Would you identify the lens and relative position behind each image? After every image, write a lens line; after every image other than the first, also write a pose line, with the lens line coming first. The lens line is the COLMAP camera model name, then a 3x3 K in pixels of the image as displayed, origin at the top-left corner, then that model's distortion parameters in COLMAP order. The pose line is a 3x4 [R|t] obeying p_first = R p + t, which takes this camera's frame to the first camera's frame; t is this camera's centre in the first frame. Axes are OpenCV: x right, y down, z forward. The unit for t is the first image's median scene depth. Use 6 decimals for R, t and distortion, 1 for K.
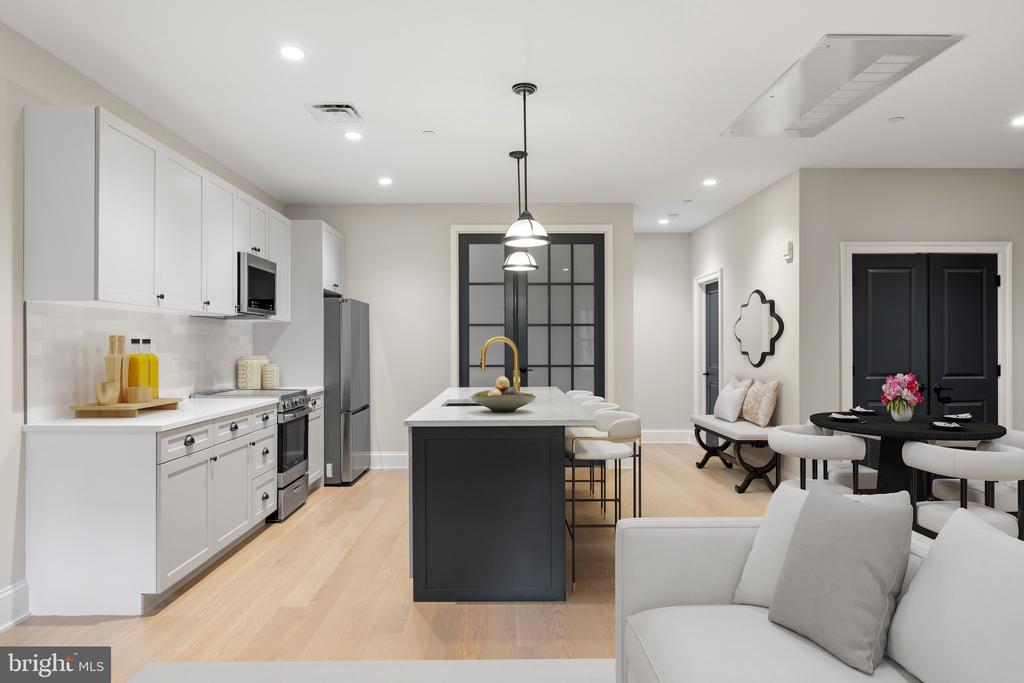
lens RADIAL K [[639.6, 0, 512.0], [0, 639.6, 341.5], [0, 0, 1]] dist [0.000500, 0.000028]
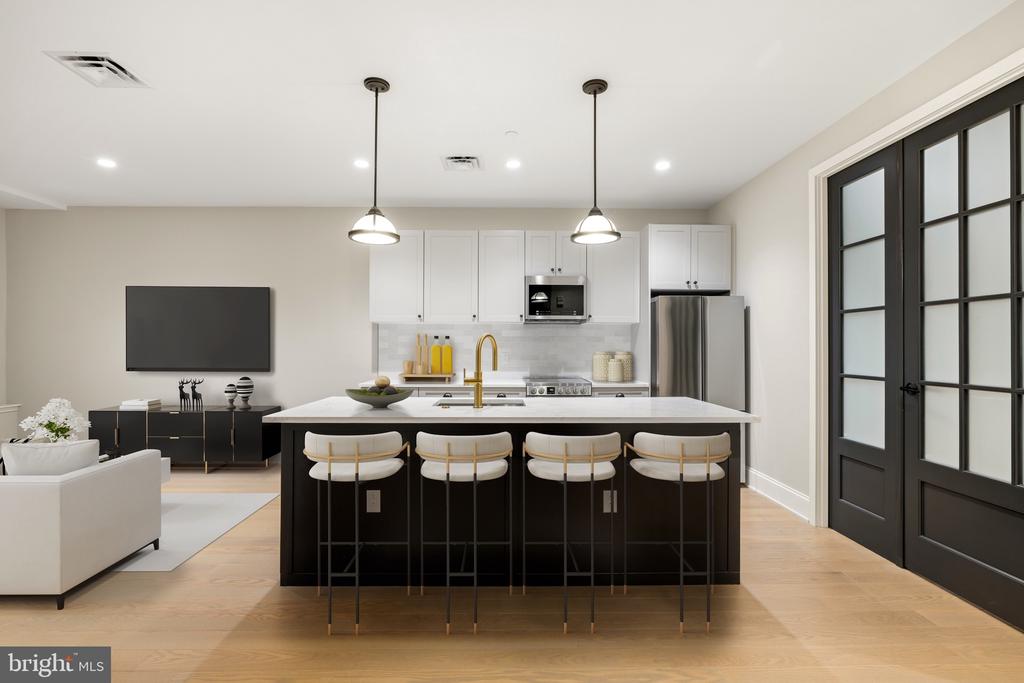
lens RADIAL K [[516.8, 0, 512.0], [0, 516.8, 341.5], [0, 0, 1]] dist [0.001197, -0.000071]
pose [[0.001731, 0.002689, -0.999995, 0.657708], [0.007771, 0.999966, 0.002703, -0.001103], [0.999968, -0.007776, 0.001710, 0.962123]]
